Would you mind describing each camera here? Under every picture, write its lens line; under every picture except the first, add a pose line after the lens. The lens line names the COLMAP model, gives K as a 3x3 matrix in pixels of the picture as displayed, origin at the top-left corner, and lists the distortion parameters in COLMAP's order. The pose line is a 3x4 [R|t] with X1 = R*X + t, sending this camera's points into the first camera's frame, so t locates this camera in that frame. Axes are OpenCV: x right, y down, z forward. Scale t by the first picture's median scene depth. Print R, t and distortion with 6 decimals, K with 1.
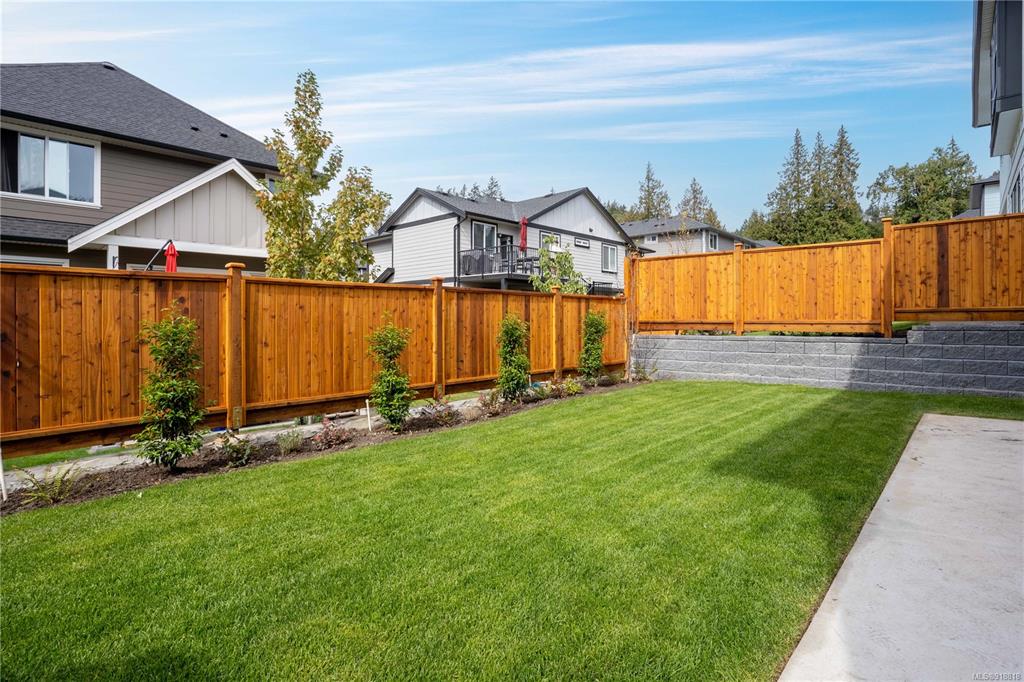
lens RADIAL K [[531.3, 0, 512.0], [0, 531.3, 341.0], [0, 0, 1]] dist [-0.098412, 0.054306]
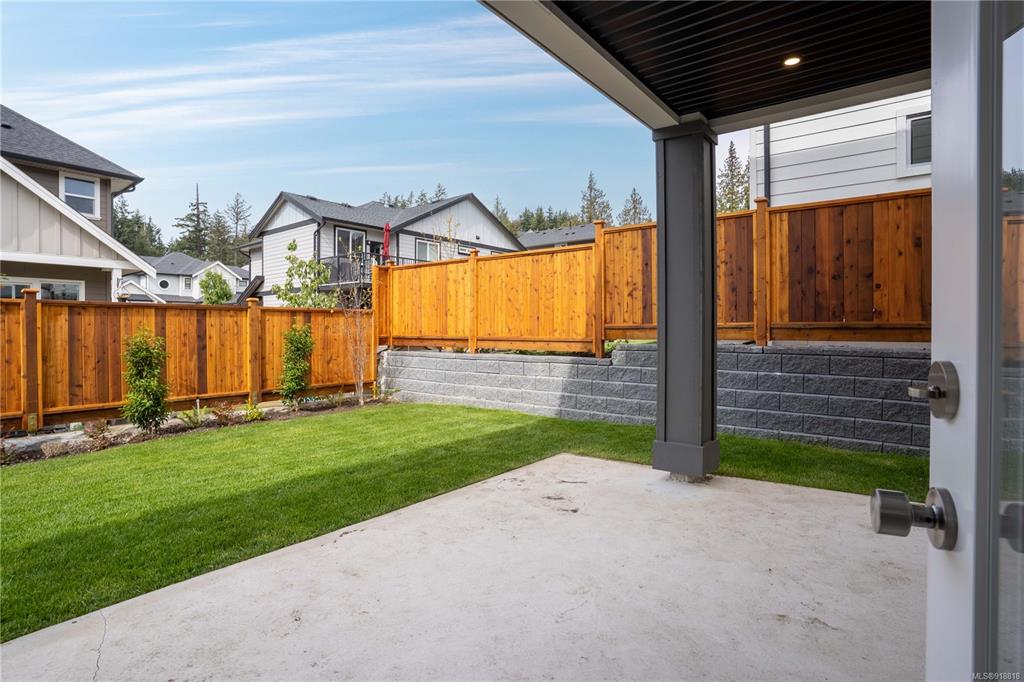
lens RADIAL K [[531.3, 0, 512.0], [0, 531.3, 341.0], [0, 0, 1]] dist [-0.098412, 0.054306]
pose [[0.997634, 0.001059, 0.068740, 0.444810], [-0.000002, 0.999882, -0.015372, -0.017906], [-0.068748, 0.015335, 0.997516, 0.096815]]
